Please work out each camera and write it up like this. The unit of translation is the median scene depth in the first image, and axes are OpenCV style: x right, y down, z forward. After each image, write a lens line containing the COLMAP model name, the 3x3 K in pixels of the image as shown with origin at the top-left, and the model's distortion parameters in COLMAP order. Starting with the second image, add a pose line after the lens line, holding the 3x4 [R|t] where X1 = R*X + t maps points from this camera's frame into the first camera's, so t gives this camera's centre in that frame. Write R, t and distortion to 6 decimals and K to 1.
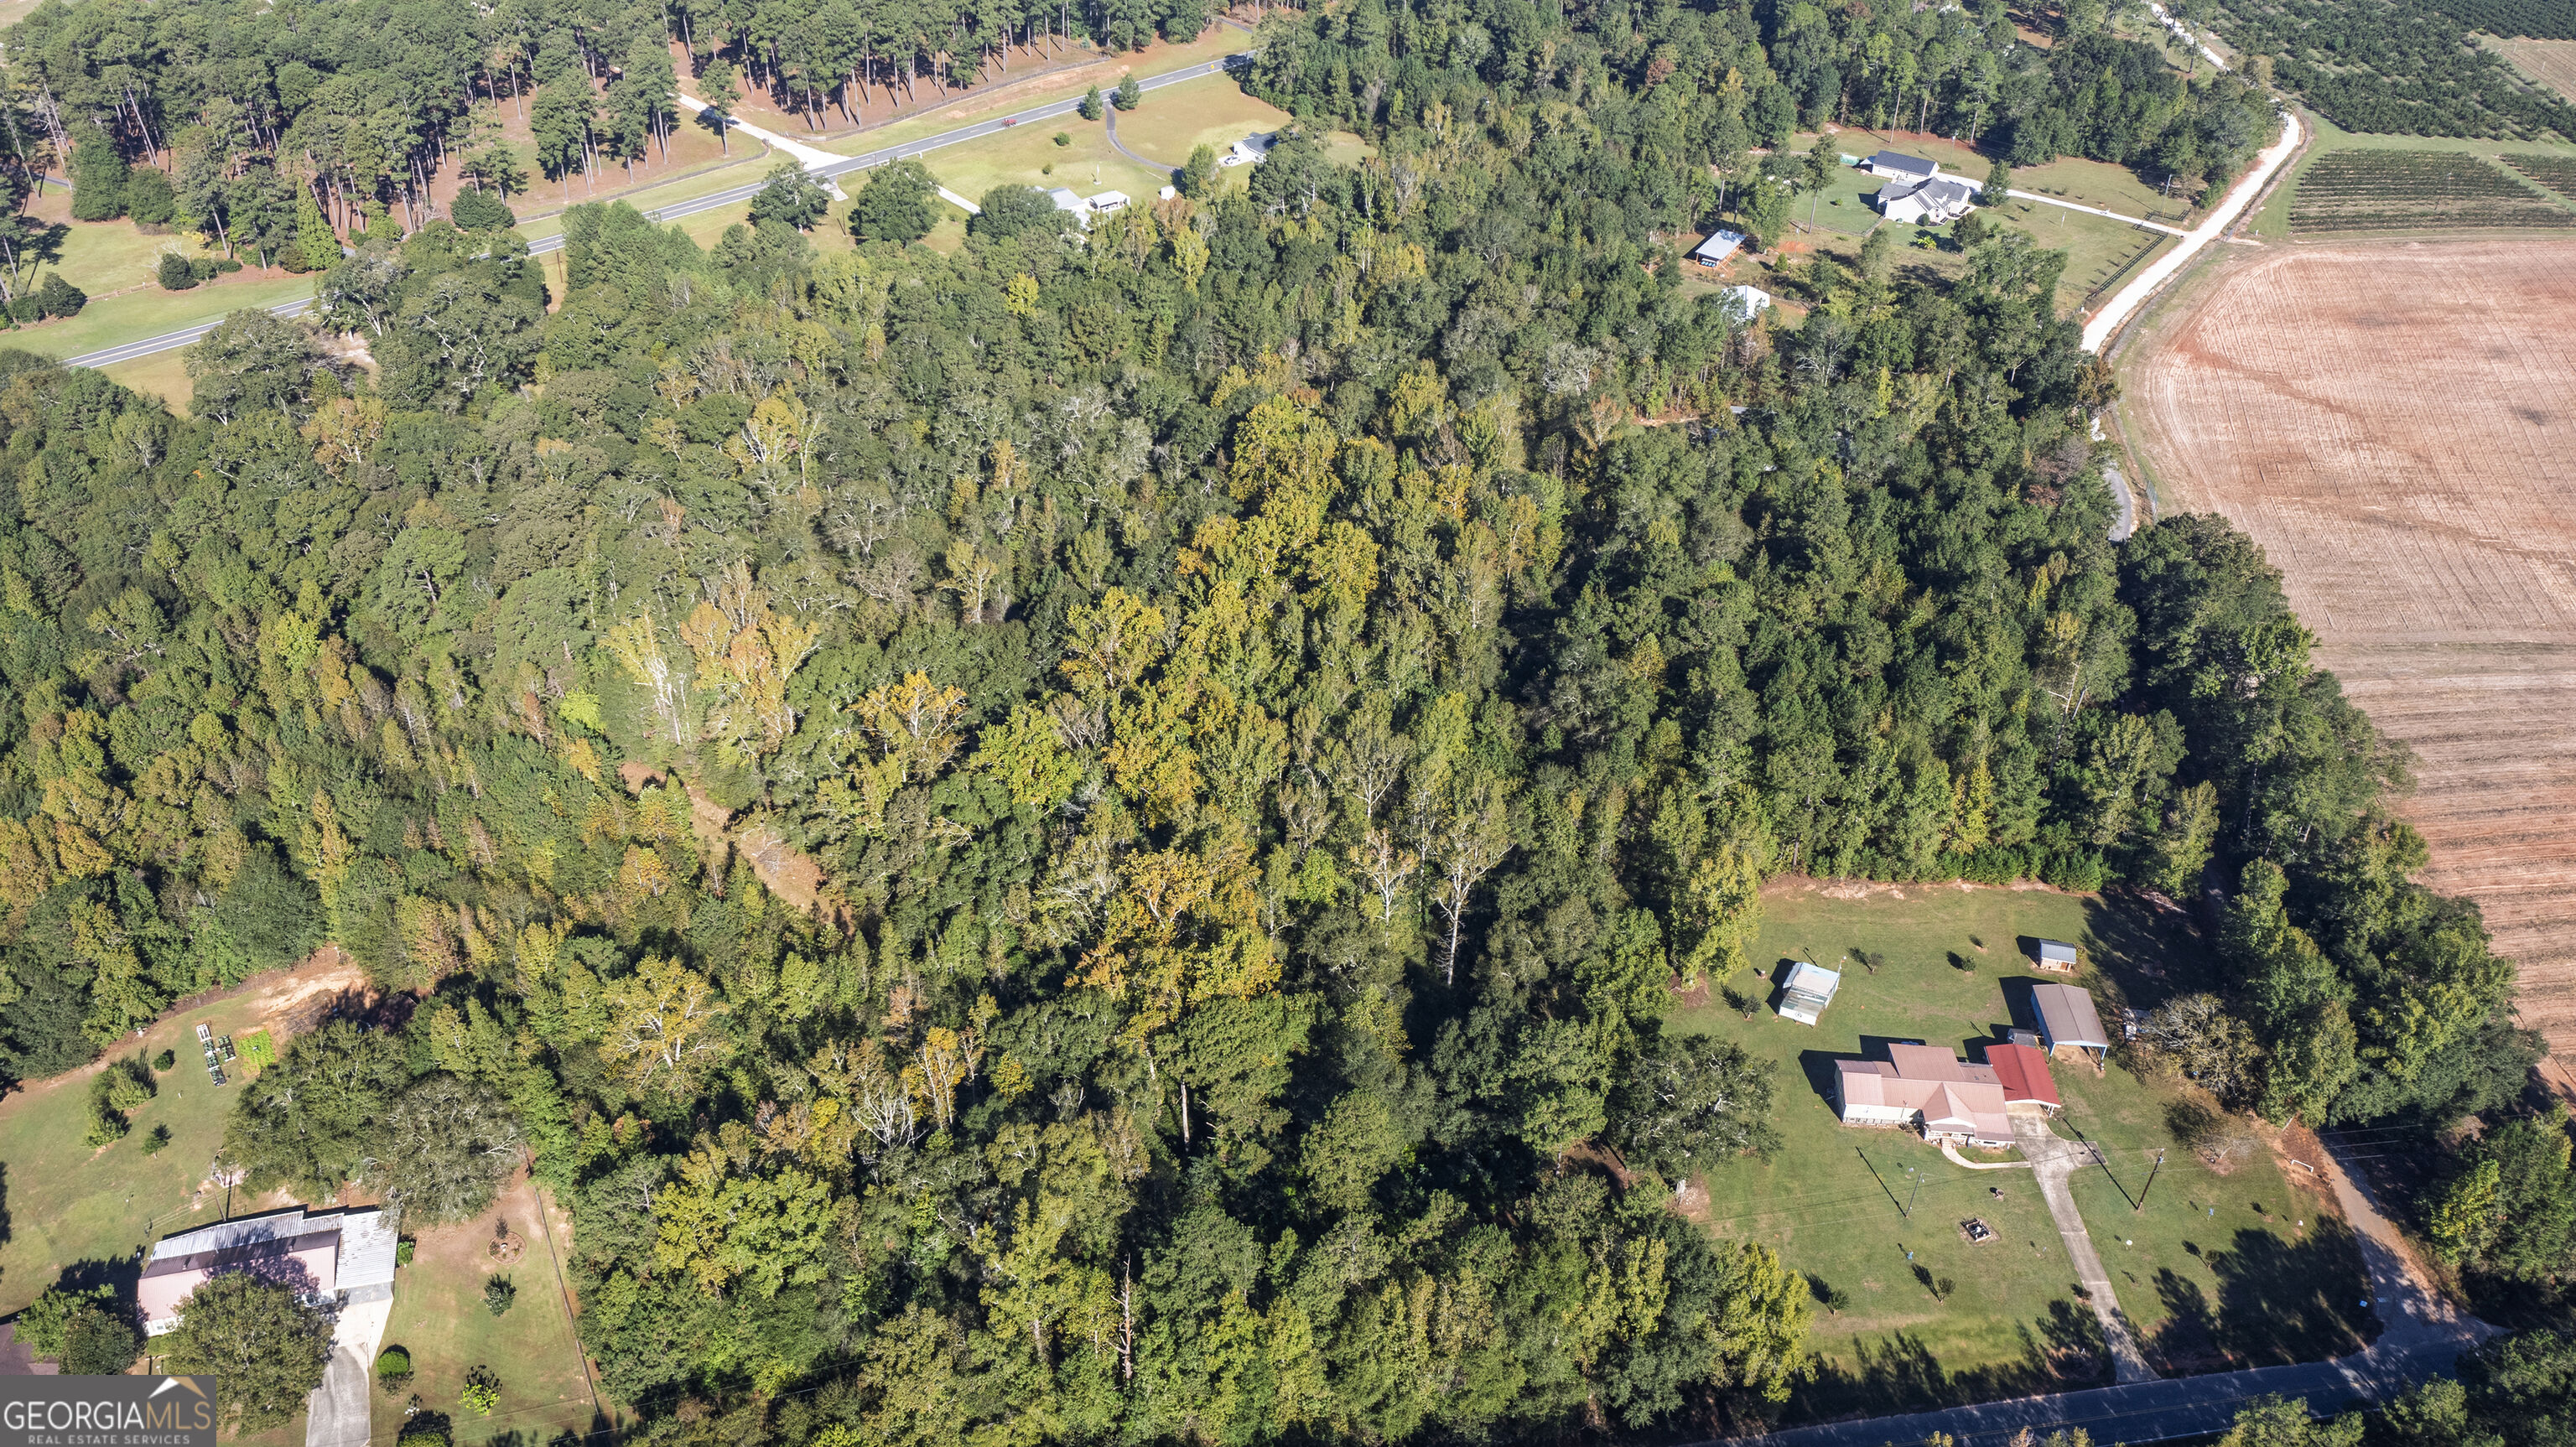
lens RADIAL K [[2008.1, 0, 1288.6], [0, 2008.1, 726.2], [0, 0, 1]] dist [-0.010743, 0.002353]
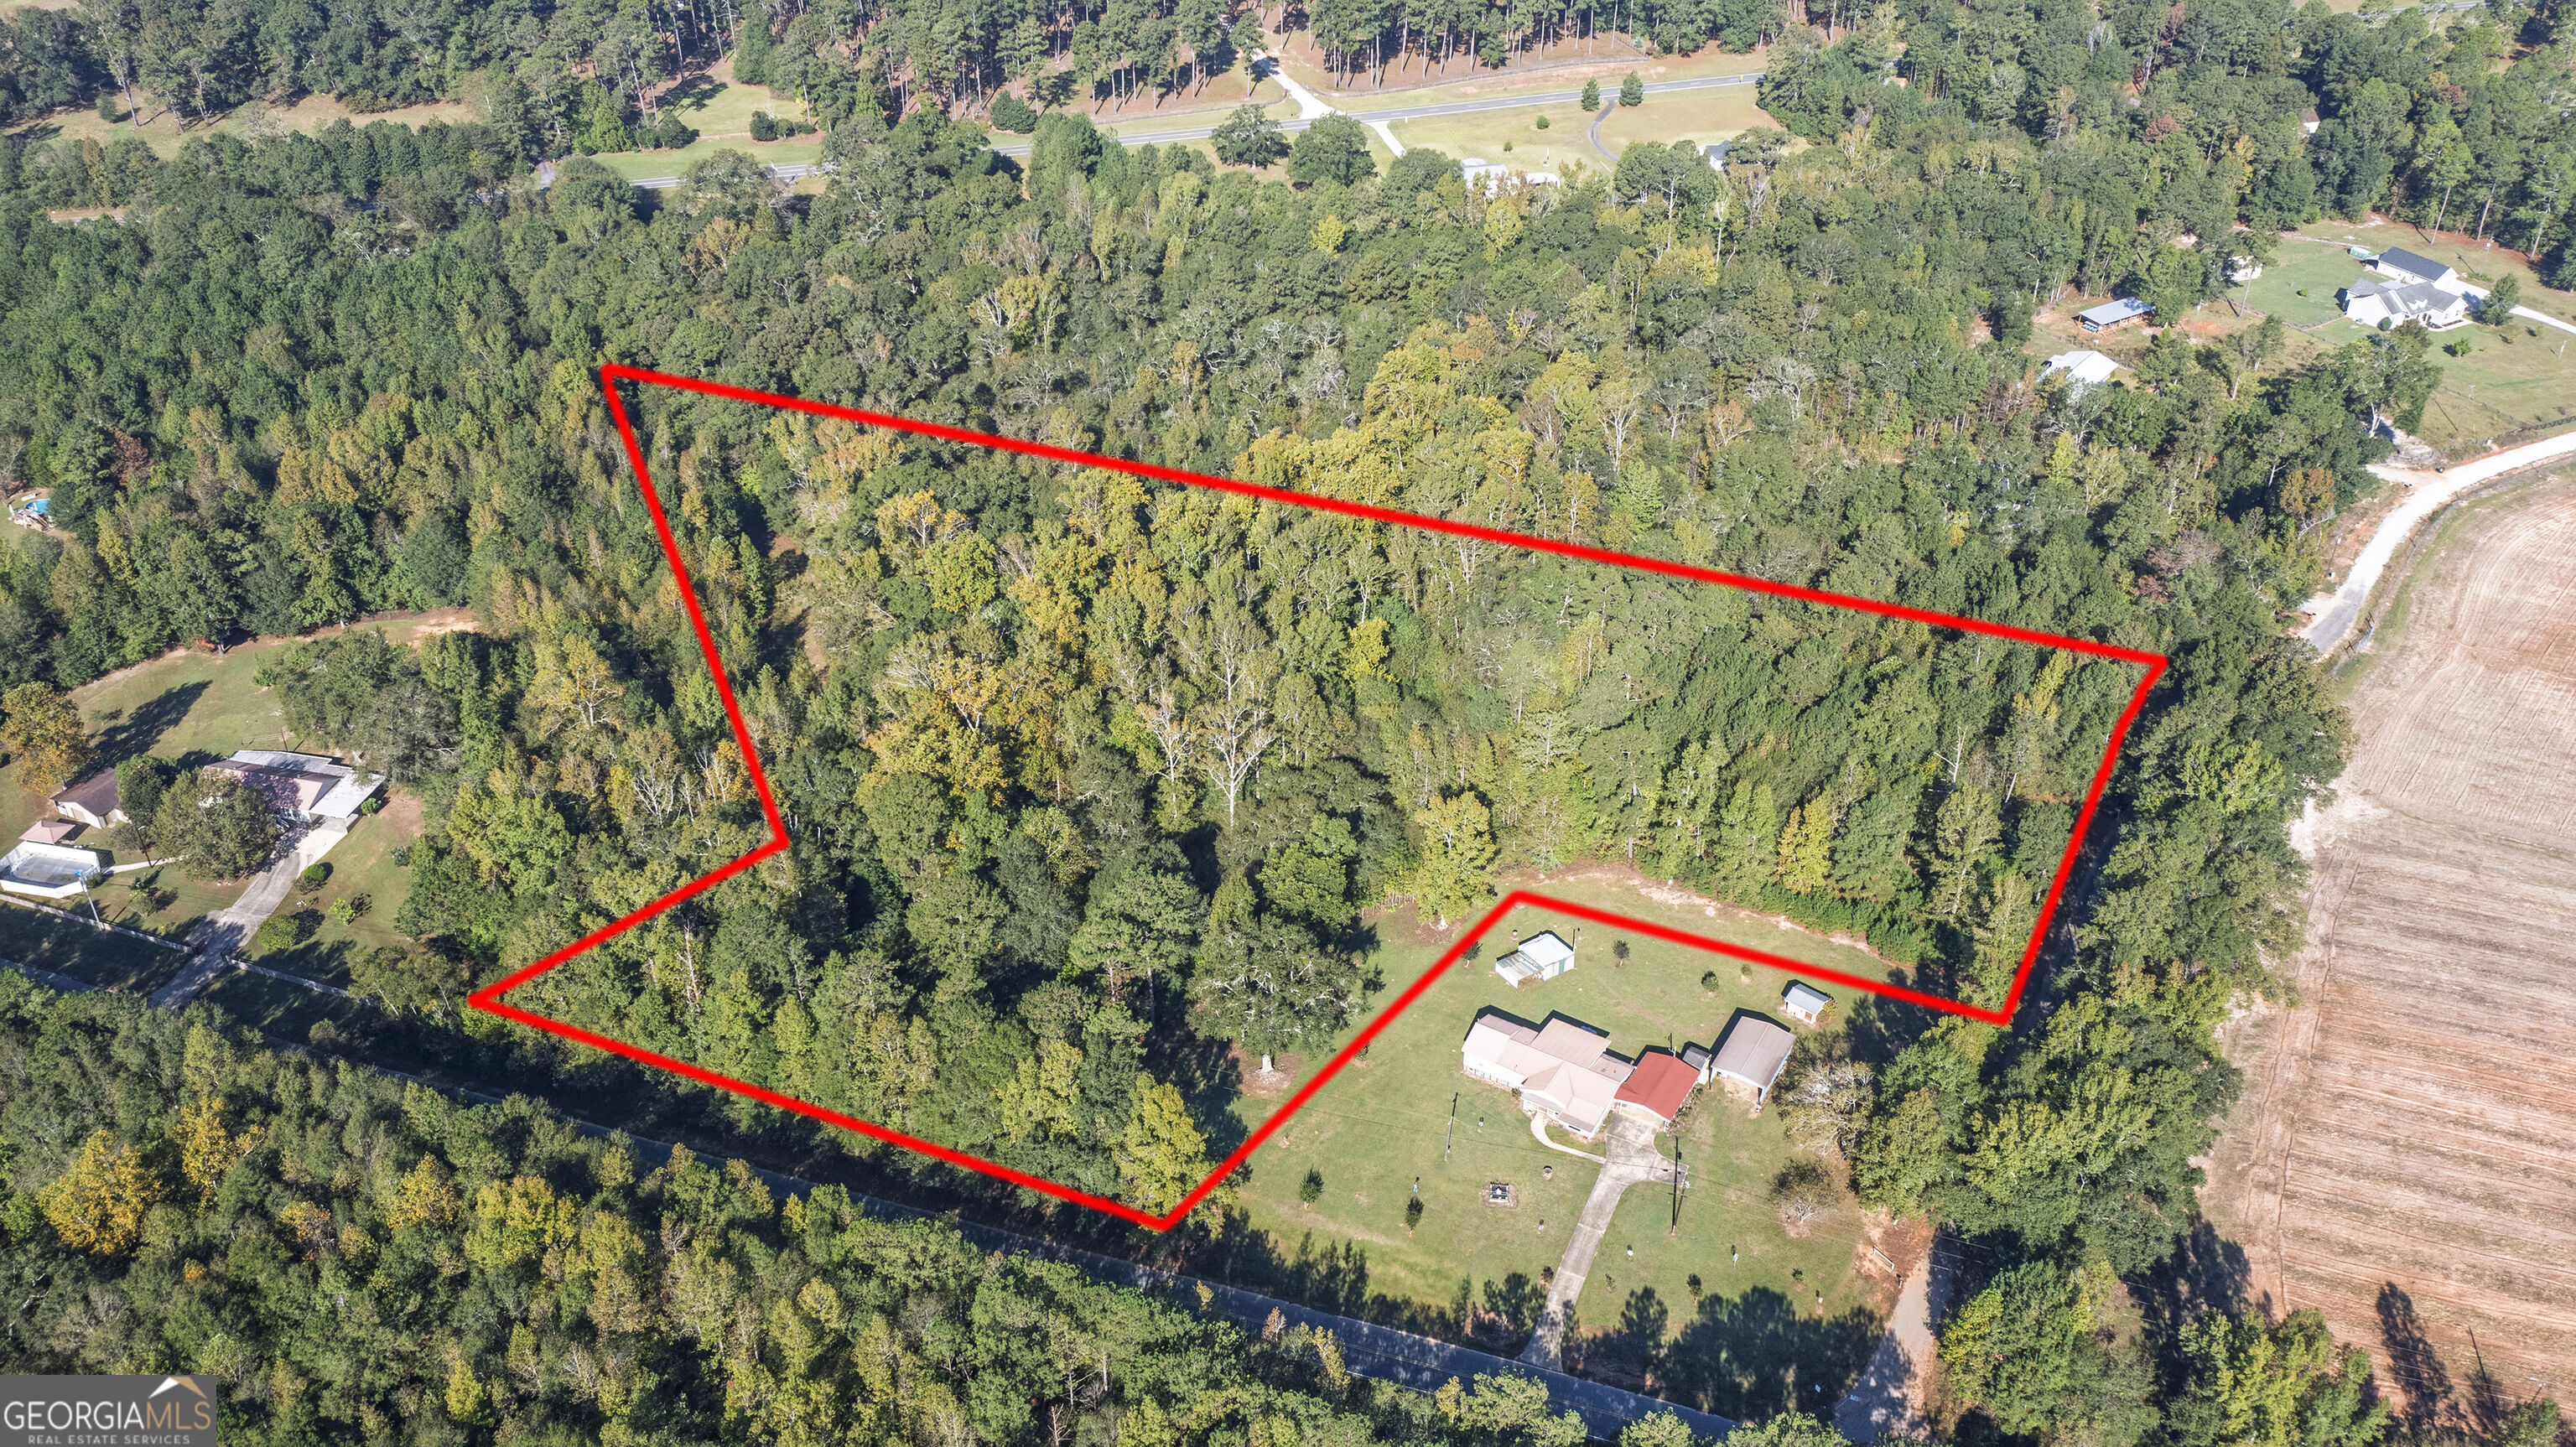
lens RADIAL K [[2008.1, 0, 1283.4], [0, 2008.1, 720.0], [0, 0, 1]] dist [-0.010743, 0.002353]
pose [[0.886807, 0.239570, -0.395195, 0.566755], [-0.245557, 0.968706, 0.036213, 0.010479], [0.391503, 0.064929, 0.917883, 0.013873]]
